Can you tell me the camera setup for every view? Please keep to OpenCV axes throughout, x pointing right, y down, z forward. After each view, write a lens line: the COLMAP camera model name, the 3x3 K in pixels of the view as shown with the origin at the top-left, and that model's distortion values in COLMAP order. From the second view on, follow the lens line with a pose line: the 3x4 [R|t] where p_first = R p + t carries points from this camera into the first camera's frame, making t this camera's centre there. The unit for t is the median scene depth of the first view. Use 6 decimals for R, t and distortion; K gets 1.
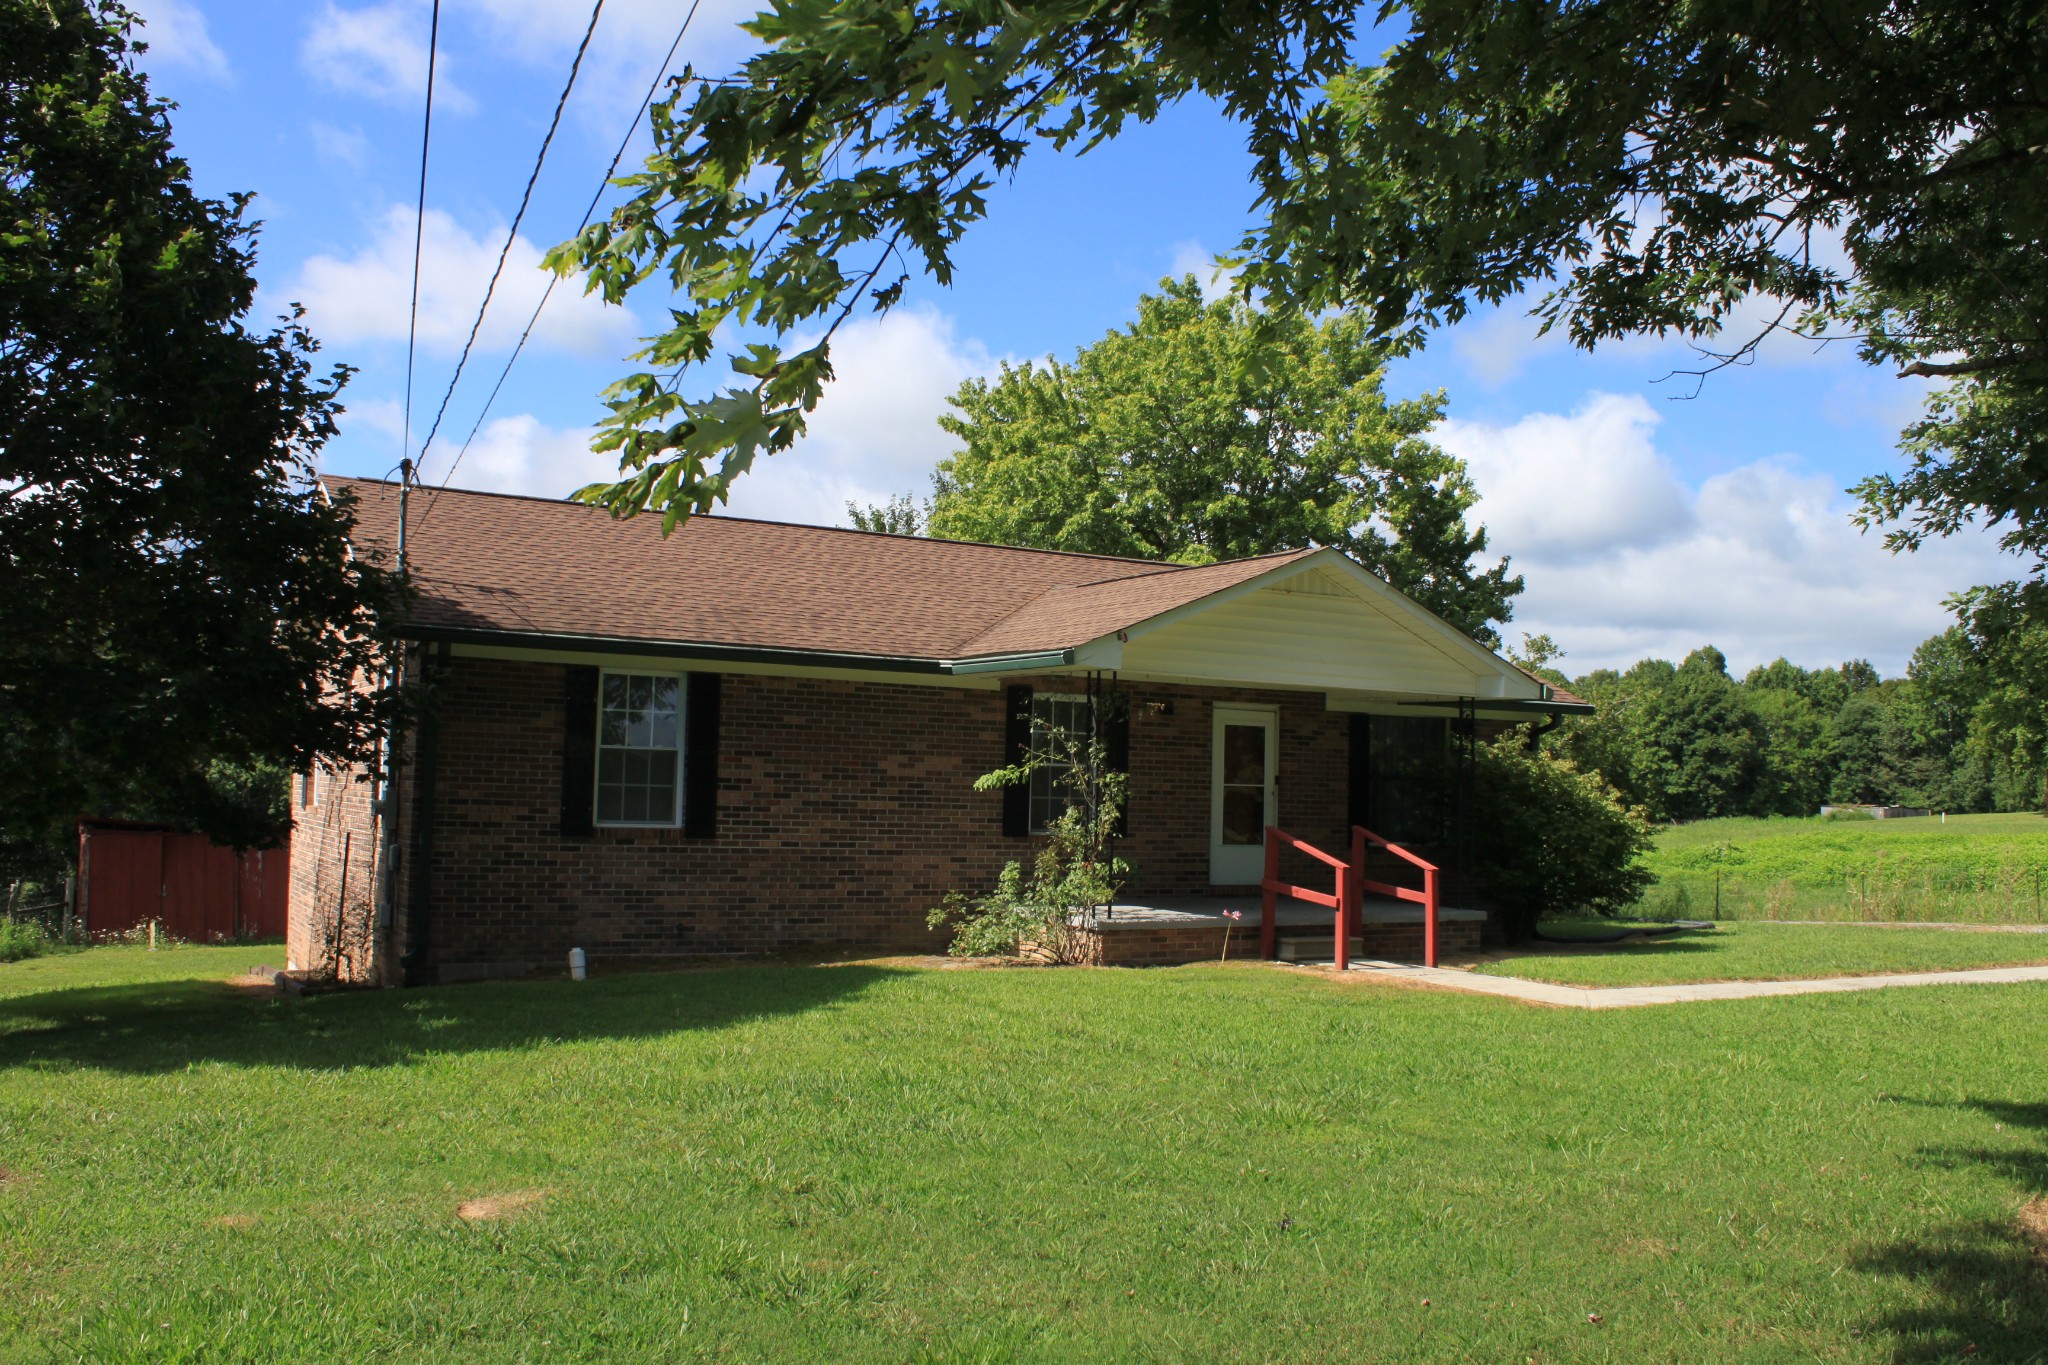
lens RADIAL K [[1731.7, 0, 1027.1], [0, 1731.7, 671.0], [0, 0, 1]] dist [-0.158253, 0.147592]
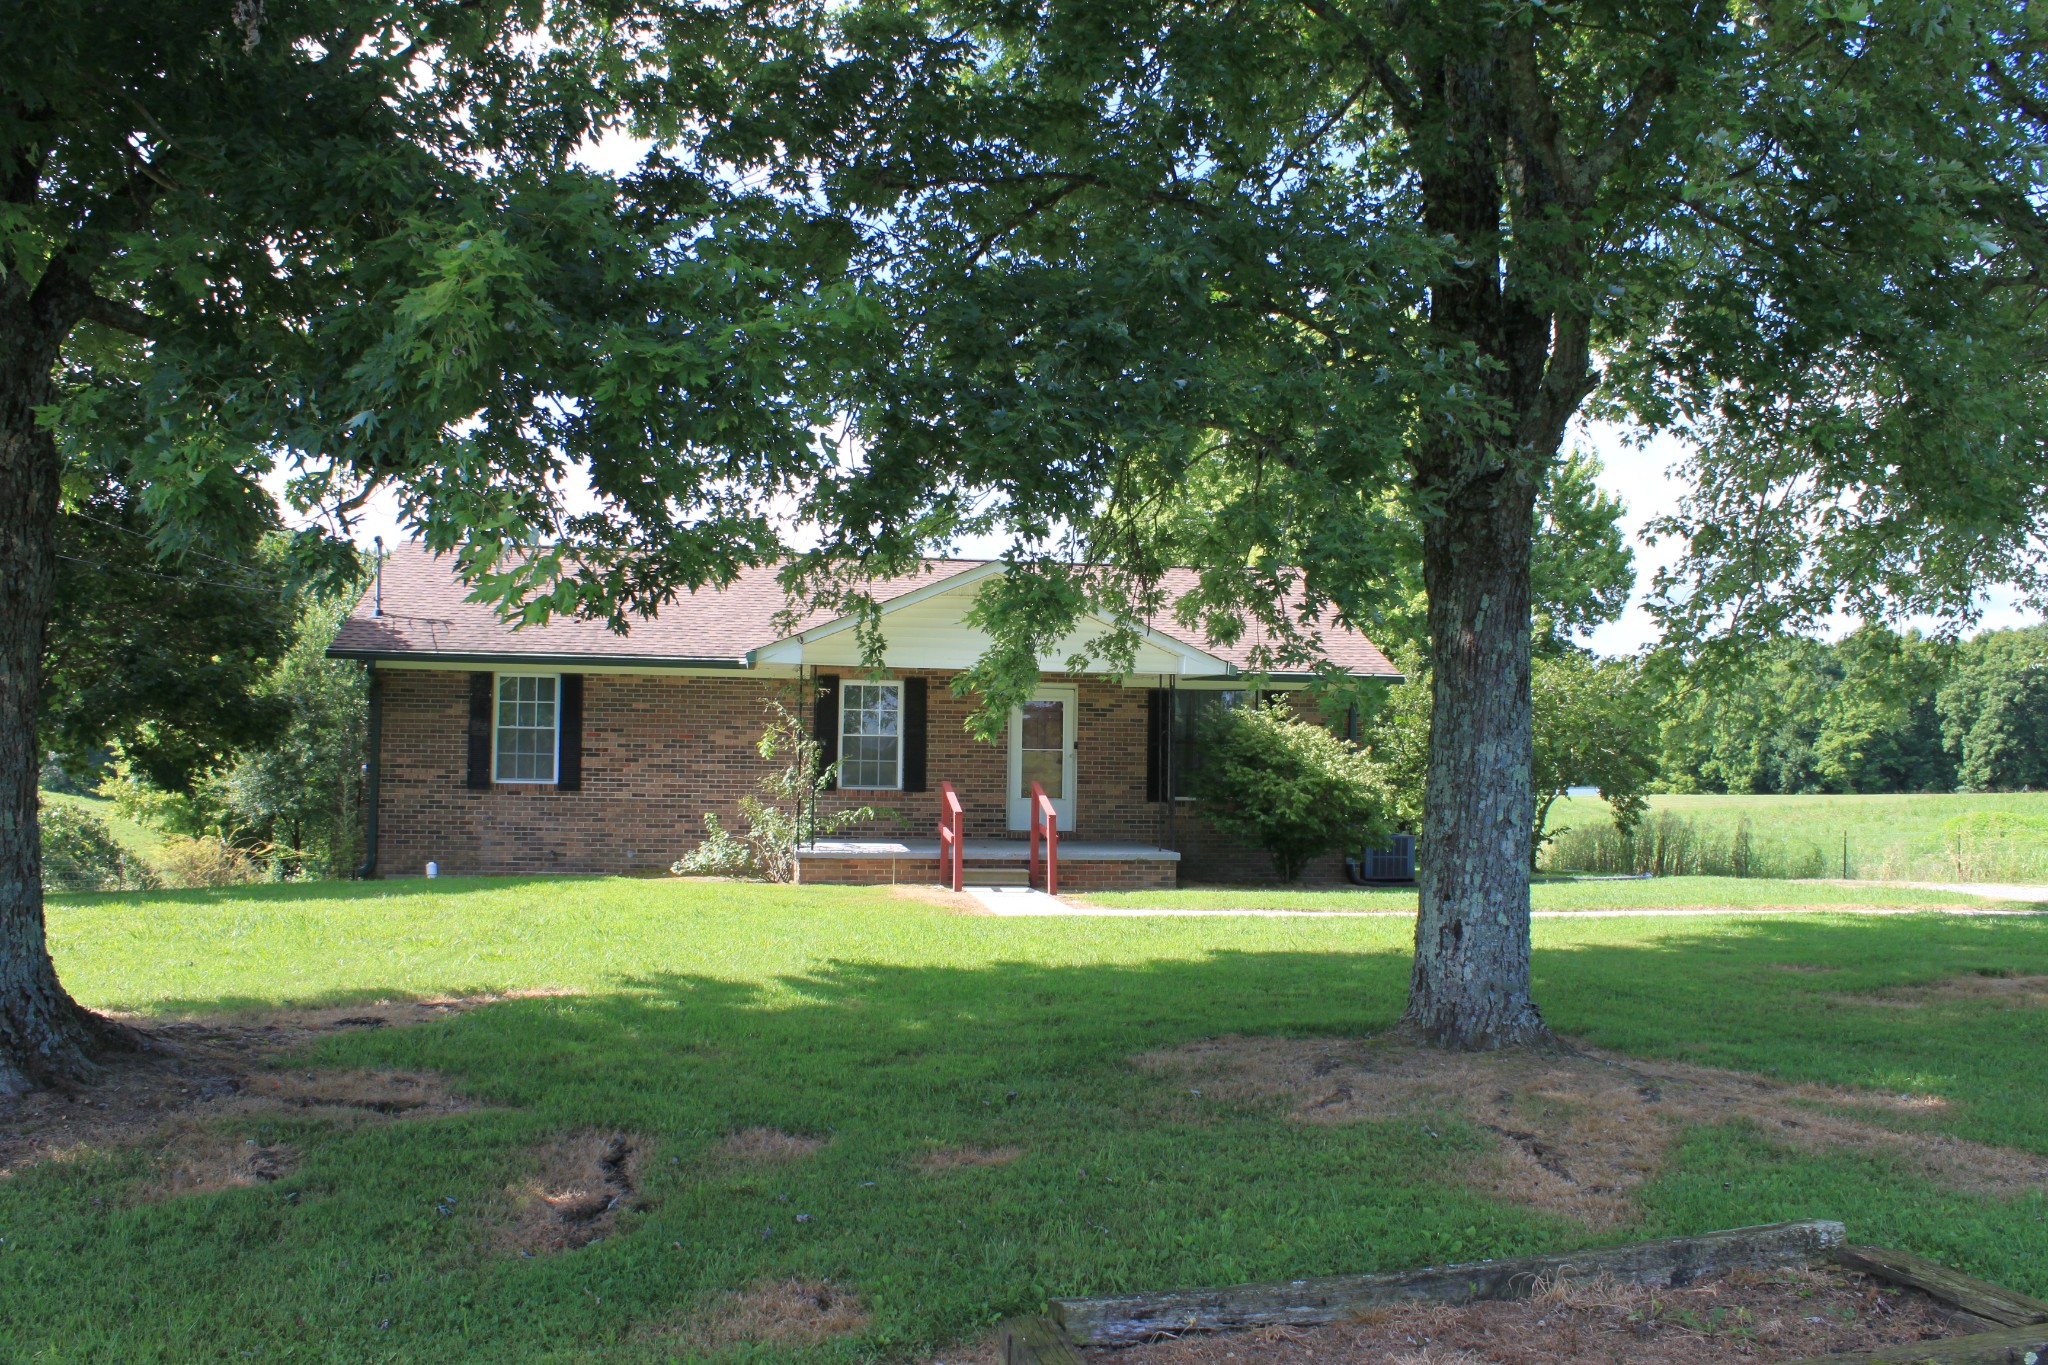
lens RADIAL K [[1731.7, 0, 1027.1], [0, 1731.7, 671.0], [0, 0, 1]] dist [-0.158253, 0.147592]
pose [[0.934478, -0.026283, -0.355049, 0.656669], [0.032653, 0.999395, 0.011958, -0.005748], [0.354520, -0.022768, 0.934771, -0.179160]]
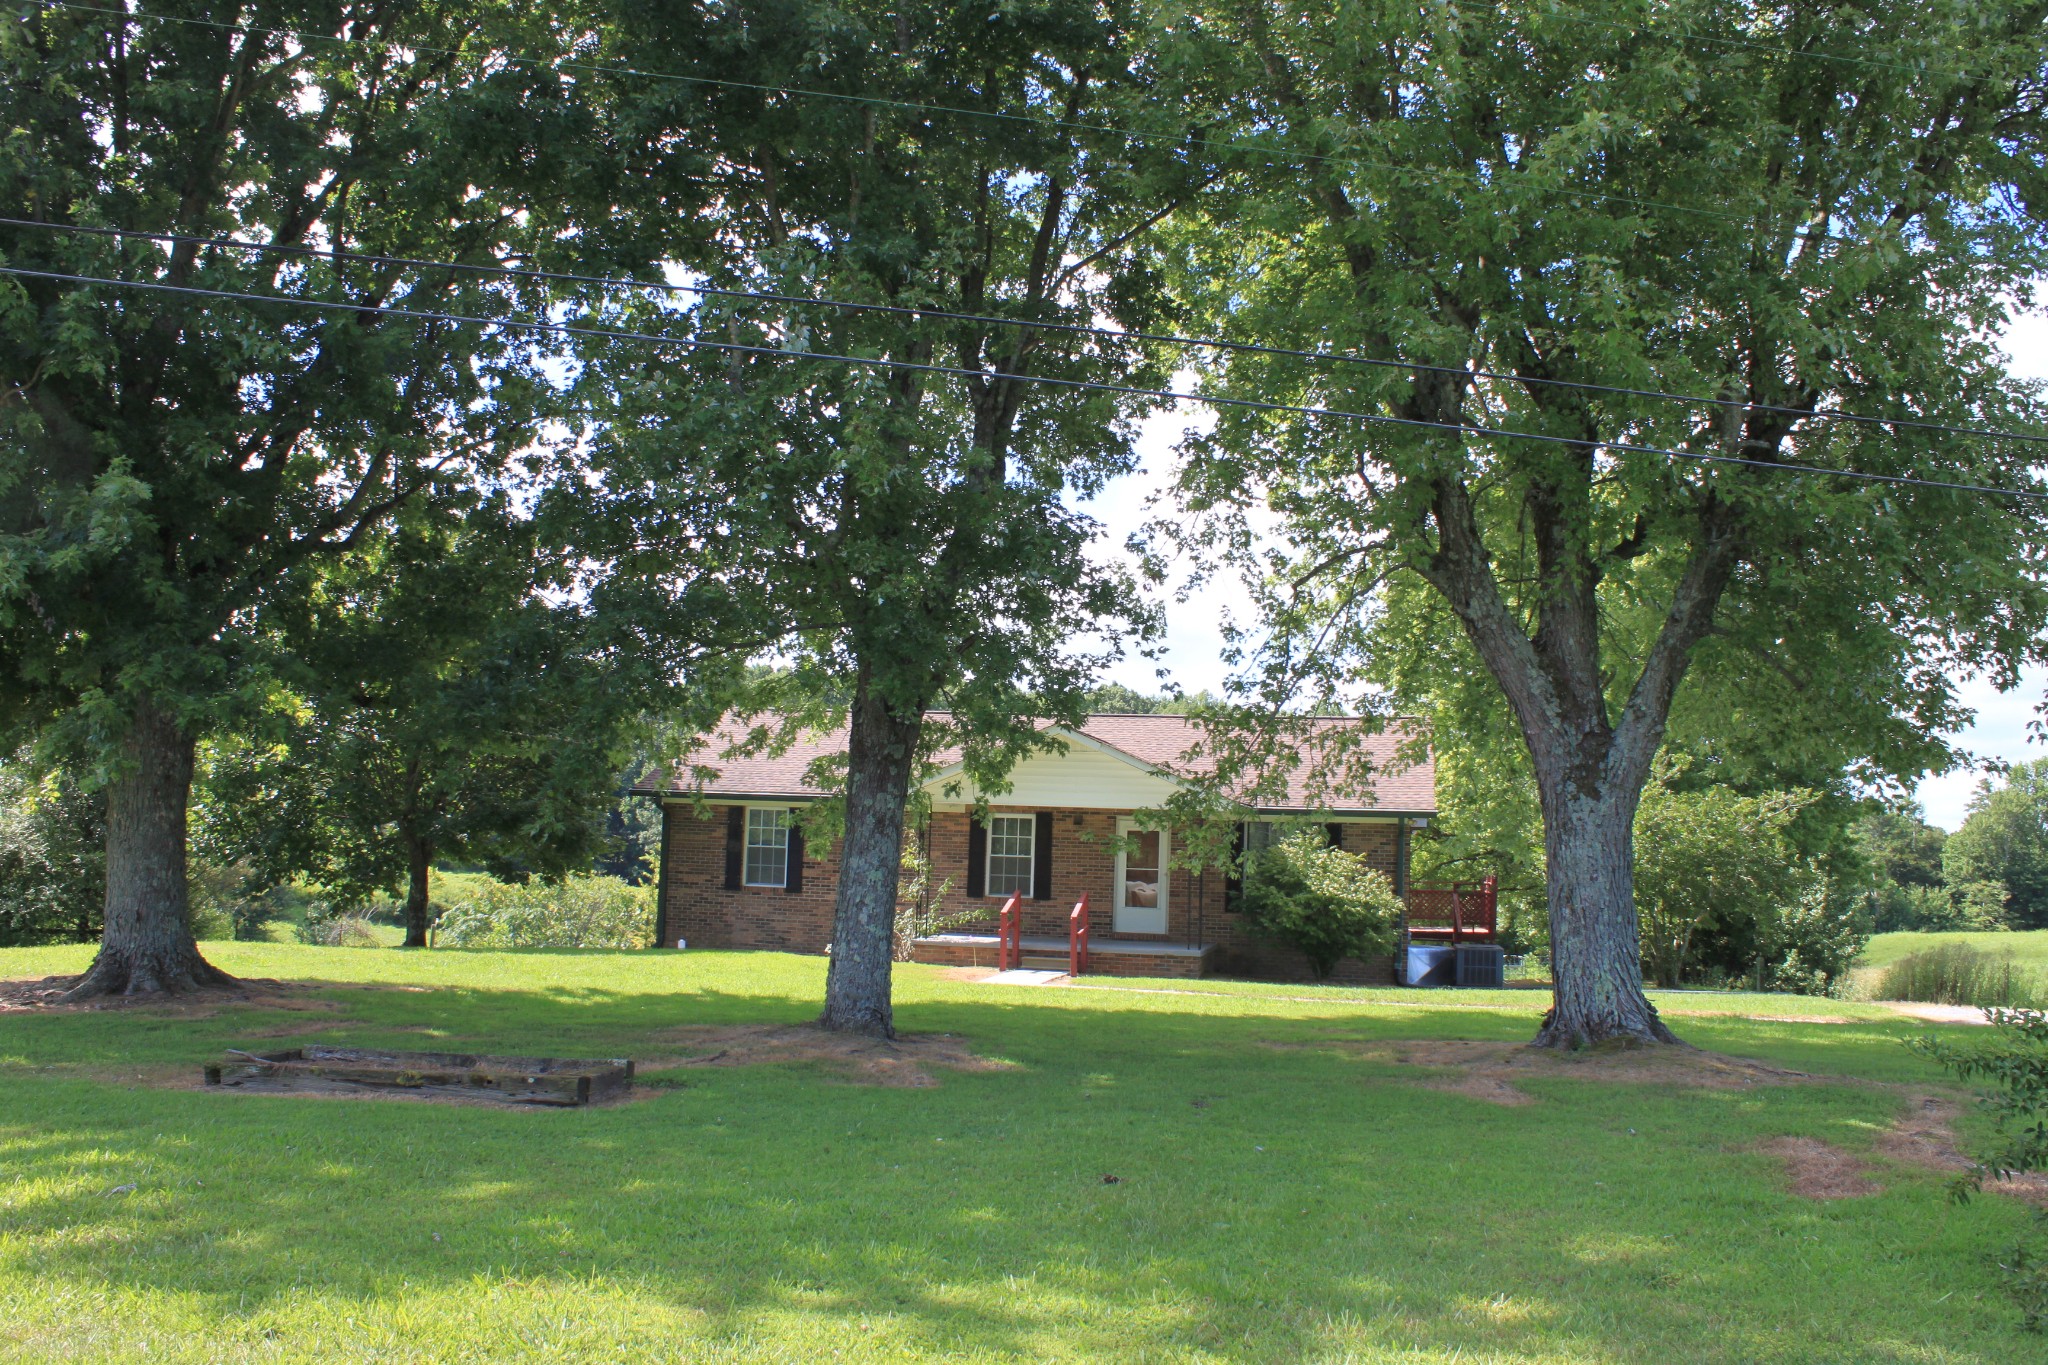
lens RADIAL K [[1724.3, 0, 1013.5], [0, 1724.3, 683.6], [0, 0, 1]] dist [-0.163104, 0.145841]
pose [[0.732922, -0.069706, -0.676733, 1.306140], [0.033334, 0.997222, -0.066617, -0.001383], [0.679496, 0.026267, 0.733209, -0.258157]]
